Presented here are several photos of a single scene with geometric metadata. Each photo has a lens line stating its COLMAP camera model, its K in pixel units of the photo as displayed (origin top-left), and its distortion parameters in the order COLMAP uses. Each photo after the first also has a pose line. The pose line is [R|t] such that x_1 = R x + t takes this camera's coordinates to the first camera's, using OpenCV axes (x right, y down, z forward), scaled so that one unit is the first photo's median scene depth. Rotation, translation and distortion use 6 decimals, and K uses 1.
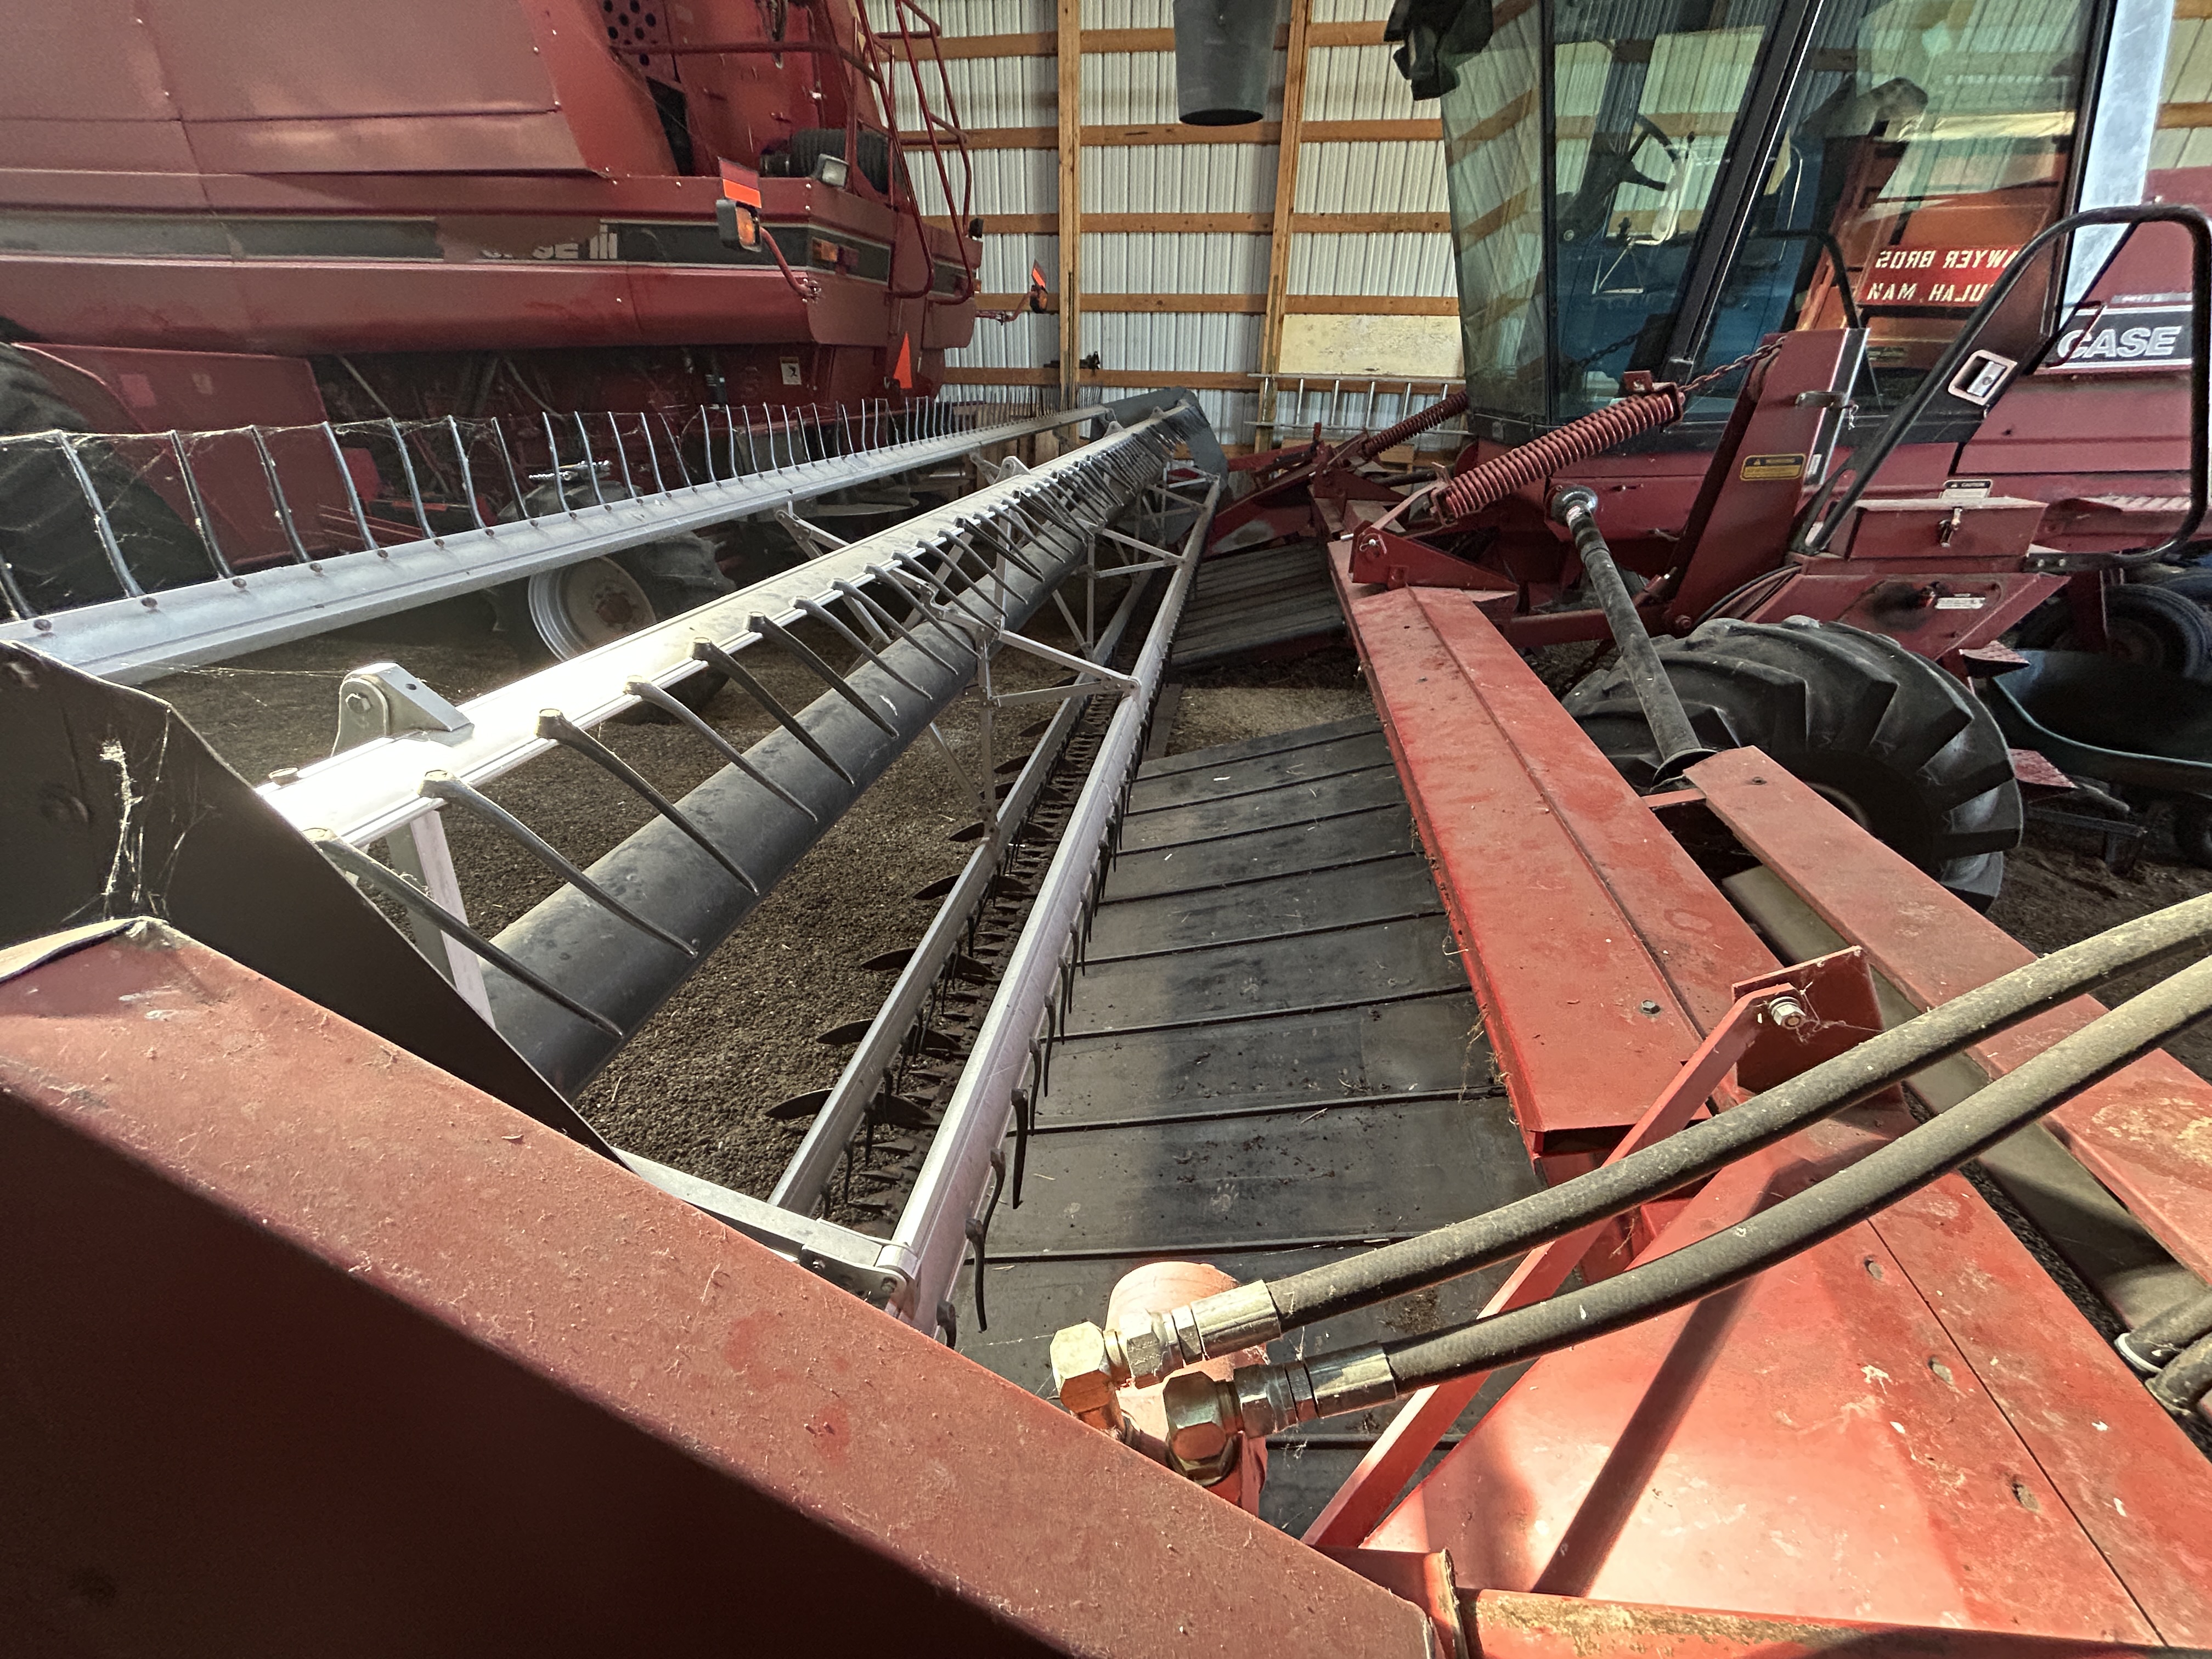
lens RADIAL K [[893.0, 0, 1106.0], [0, 893.0, 829.5], [0, 0, 1]] dist [0.000117, 0.000266]
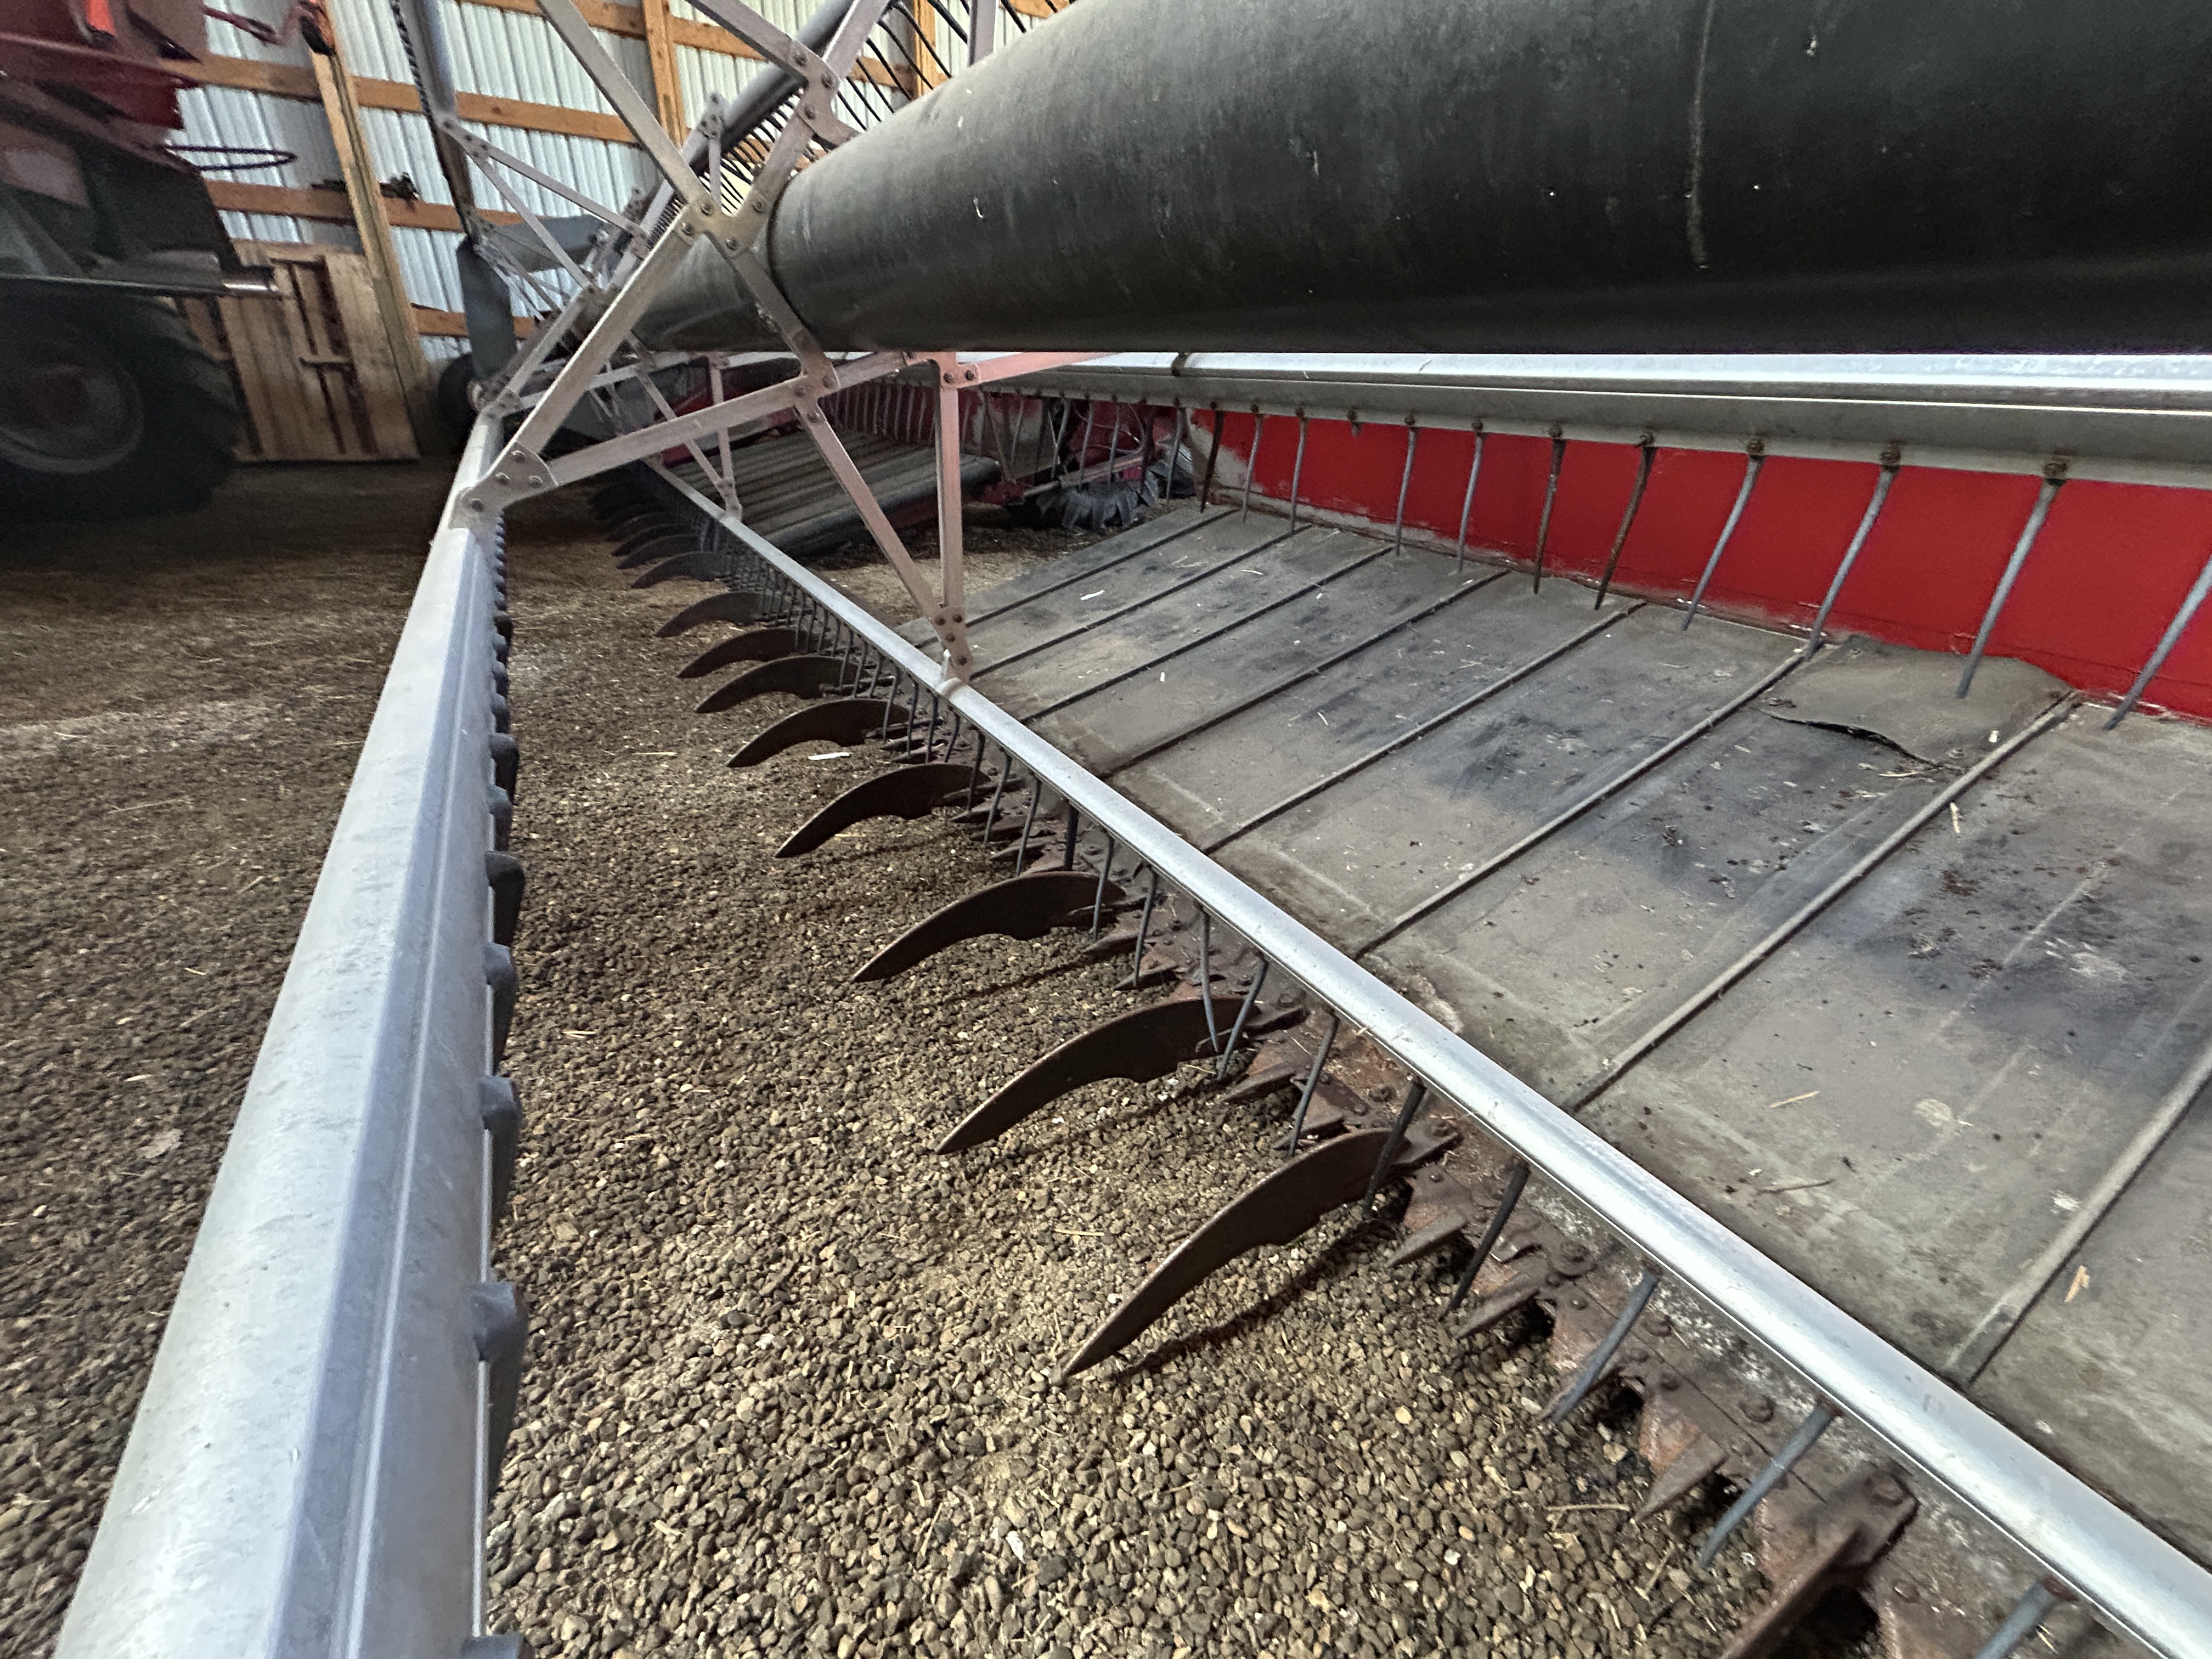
lens RADIAL K [[893.0, 0, 1106.0], [0, 893.0, 829.5], [0, 0, 1]] dist [0.000117, 0.000266]
pose [[0.771181, -0.273493, 0.574874, -0.423242], [0.266172, 0.958819, 0.099089, 0.070764], [-0.578301, 0.076600, 0.812220, 0.575186]]
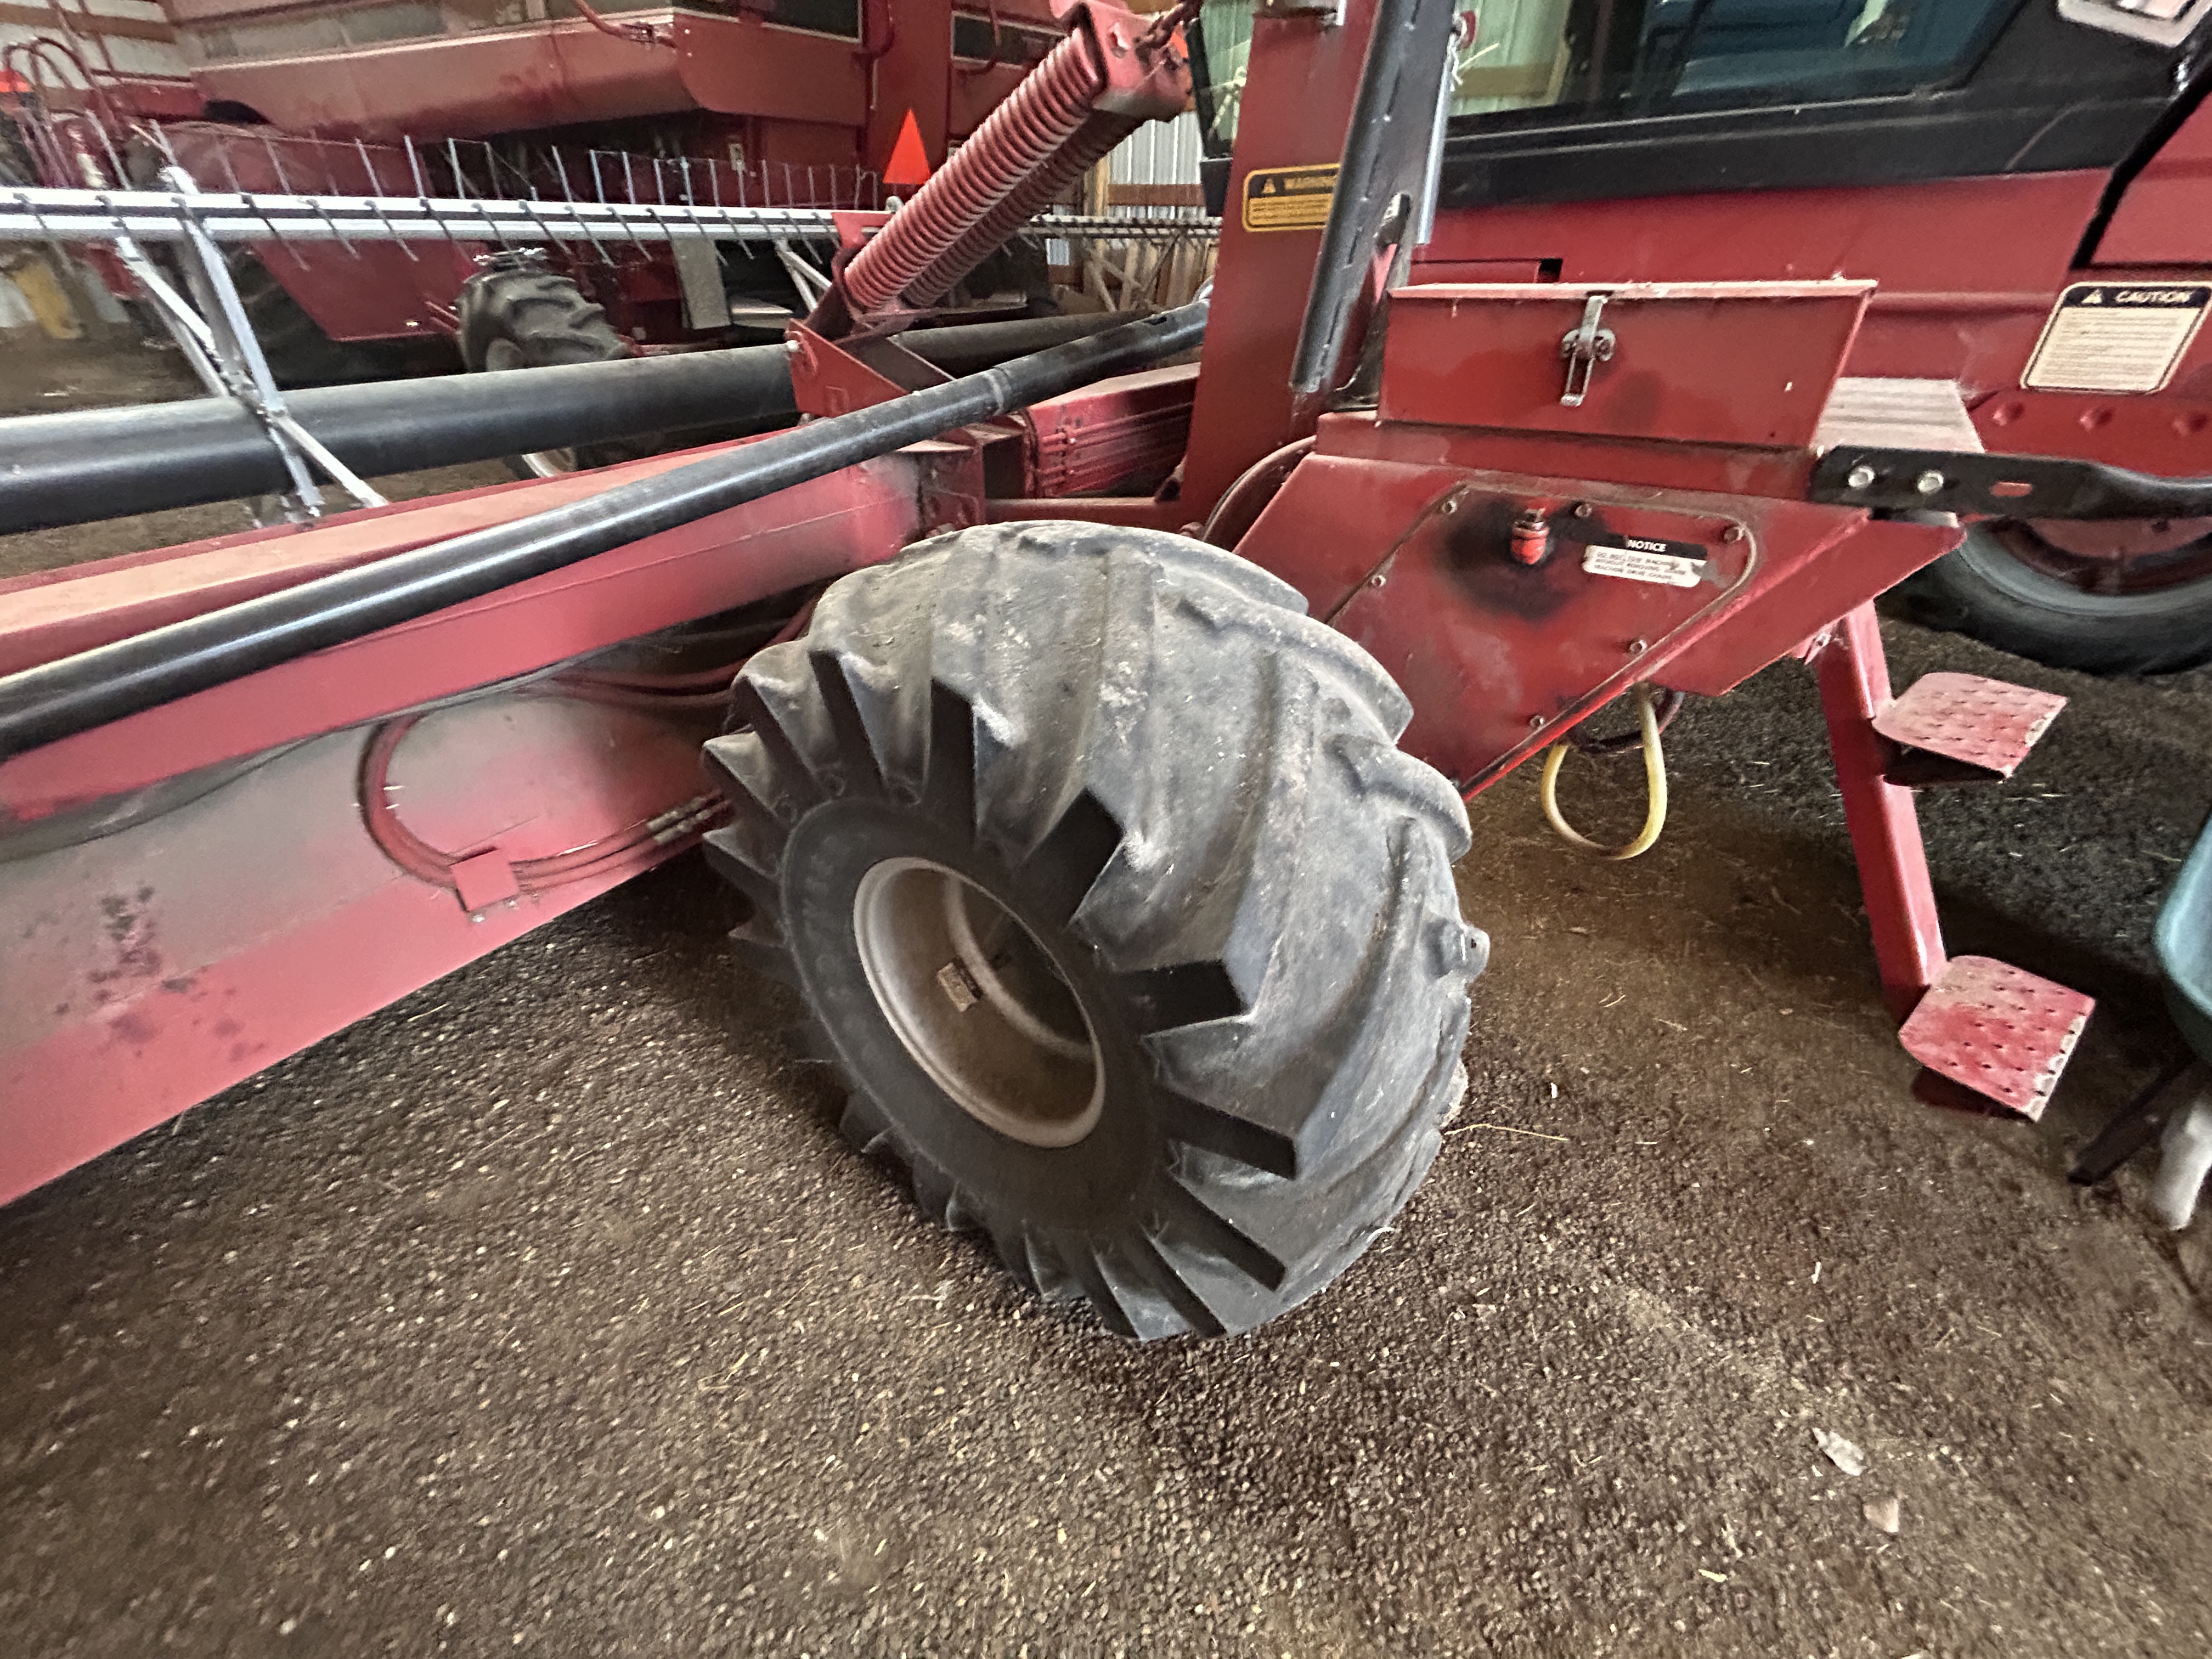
lens RADIAL K [[888.3, 0, 1106.0], [0, 888.3, 829.5], [0, 0, 1]] dist [-0.000874, -0.000053]
pose [[0.888912, 0.263155, -0.374947, 1.583713], [-0.216424, 0.962671, 0.162556, -0.264855], [0.403729, -0.063350, 0.912683, 0.929155]]
